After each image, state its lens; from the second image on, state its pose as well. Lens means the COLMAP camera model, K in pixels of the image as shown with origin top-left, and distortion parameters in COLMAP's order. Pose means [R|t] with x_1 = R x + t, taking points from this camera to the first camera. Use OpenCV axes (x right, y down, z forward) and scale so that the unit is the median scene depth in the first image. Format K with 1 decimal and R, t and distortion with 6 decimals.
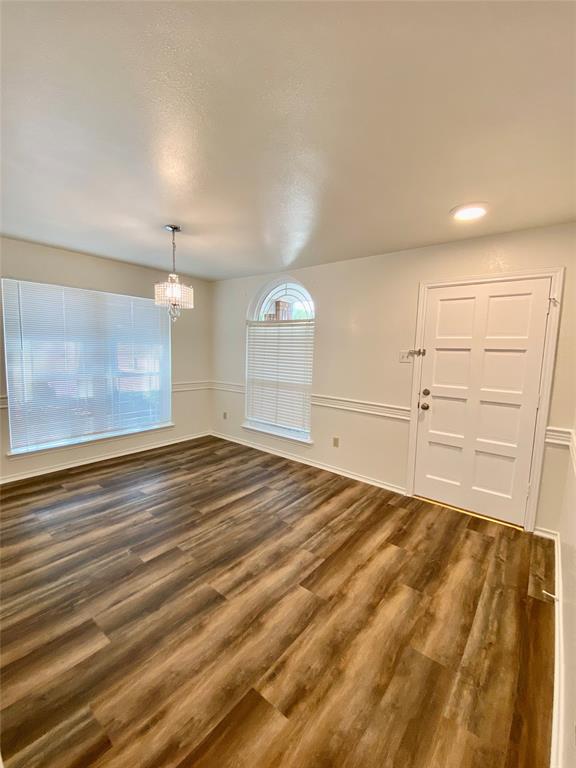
lens RADIAL K [[308.5, 0, 282.6], [0, 308.5, 386.0], [0, 0, 1]] dist [-0.029465, -0.002167]
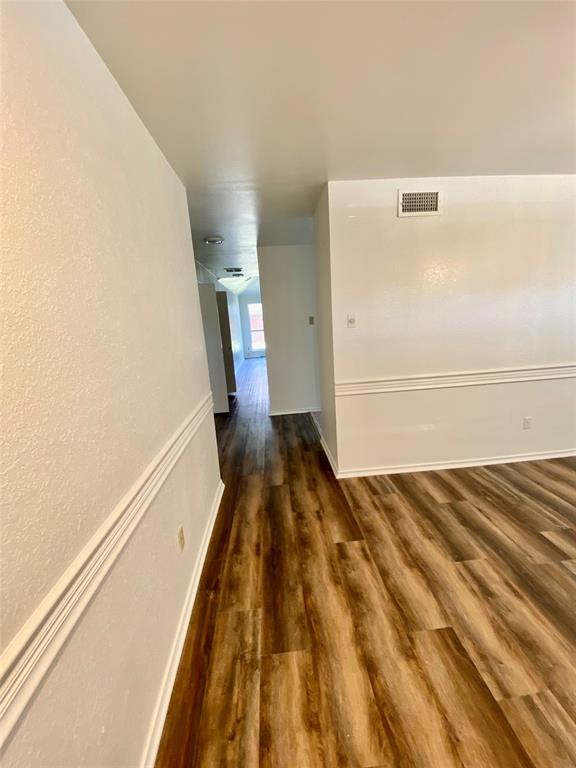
lens RADIAL K [[312.2, 0, 286.8], [0, 312.2, 385.1], [0, 0, 1]] dist [-0.001942, -0.000511]
pose [[-0.713020, 0.181015, -0.677374, 0.934007], [-0.036674, 0.955148, 0.293849, -0.157330], [0.700184, 0.234362, -0.674401, 1.356561]]
